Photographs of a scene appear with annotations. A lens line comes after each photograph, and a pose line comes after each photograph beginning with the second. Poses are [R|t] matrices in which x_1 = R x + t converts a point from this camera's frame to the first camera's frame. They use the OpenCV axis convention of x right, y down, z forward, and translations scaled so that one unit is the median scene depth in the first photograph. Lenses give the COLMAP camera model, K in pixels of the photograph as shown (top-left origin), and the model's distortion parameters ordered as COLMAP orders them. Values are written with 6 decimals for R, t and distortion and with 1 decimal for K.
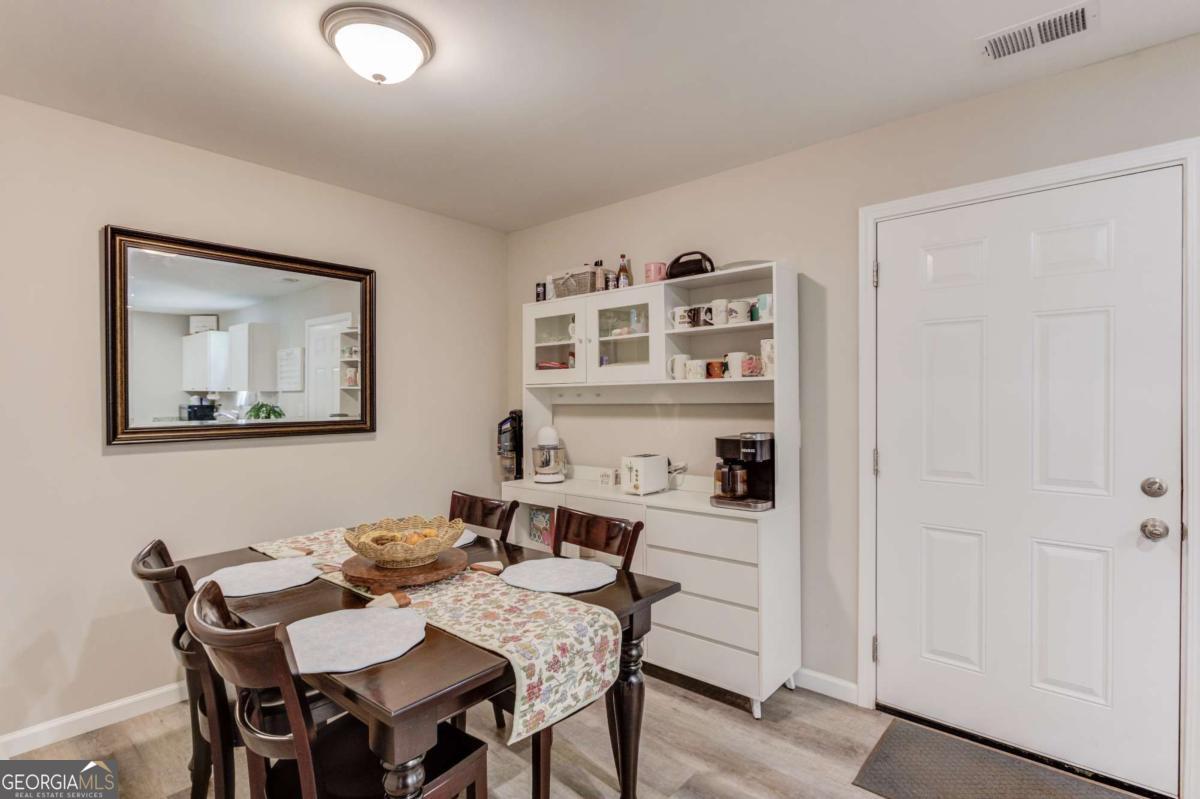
lens RADIAL K [[582.4, 0, 600.0], [0, 582.4, 399.5], [0, 0, 1]] dist [-0.022053, 0.014984]
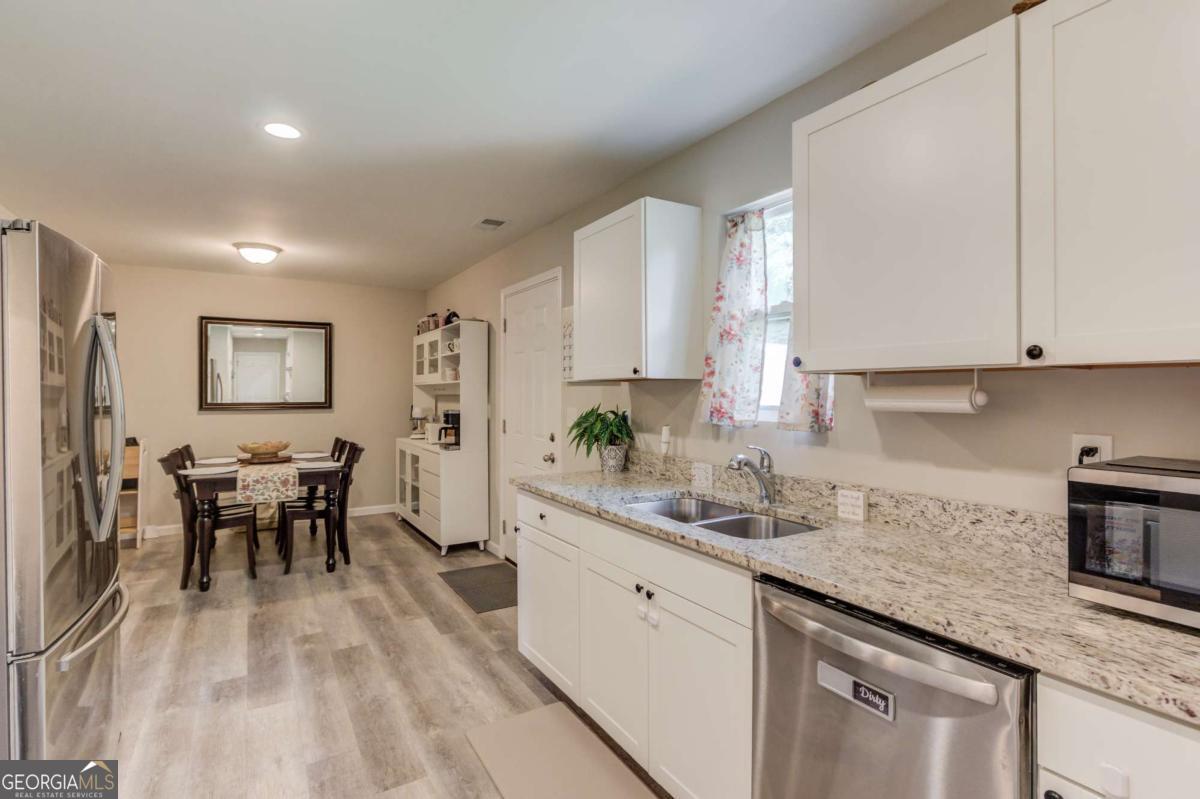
lens RADIAL K [[588.8, 0, 596.6], [0, 588.8, 390.2], [0, 0, 1]] dist [-0.001266, 0.000082]
pose [[0.946773, 0.003698, -0.321880, 1.293346], [-0.003810, 0.999993, 0.000280, -0.009411], [0.321879, 0.000961, 0.946780, -0.660236]]
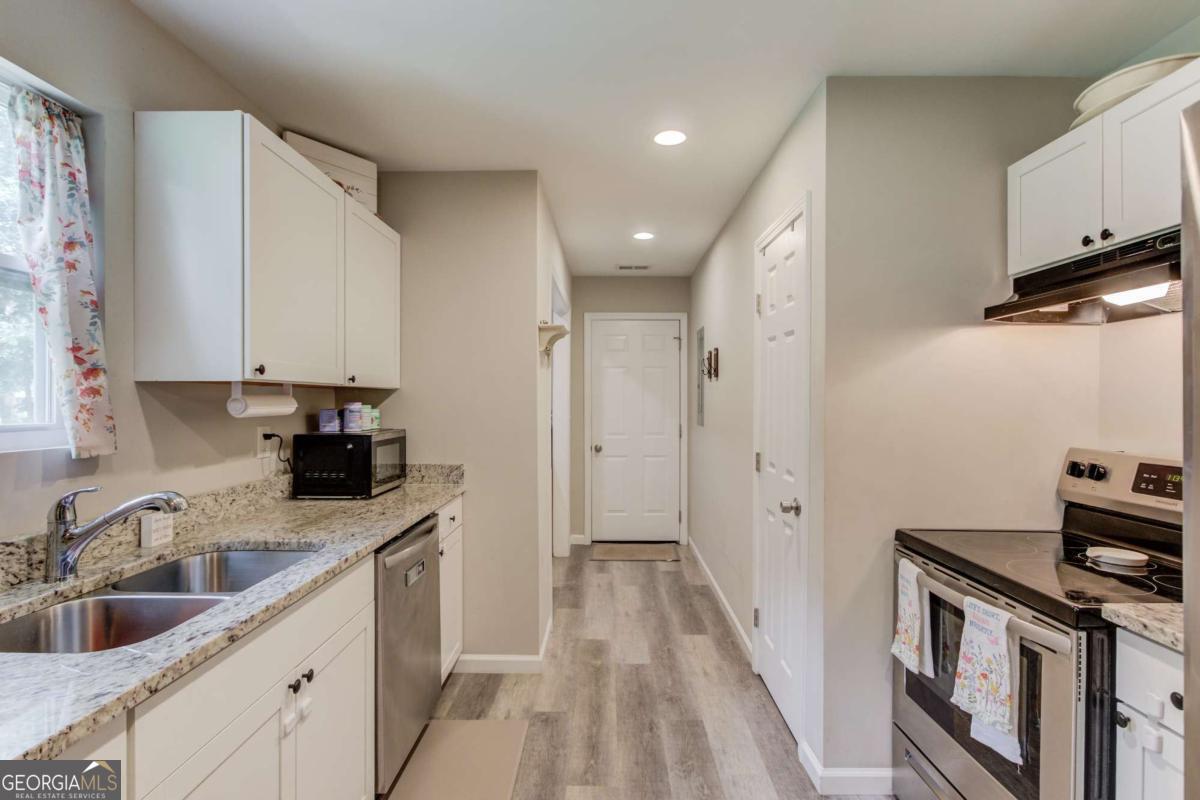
lens RADIAL K [[582.6, 0, 607.2], [0, 582.6, 401.2], [0, 0, 1]] dist [0.001339, 0.000182]
pose [[-0.652344, 0.003571, 0.757915, 0.544651], [0.004551, 0.999989, -0.000794, -0.005038], [-0.757910, 0.002931, -0.652353, 0.185563]]
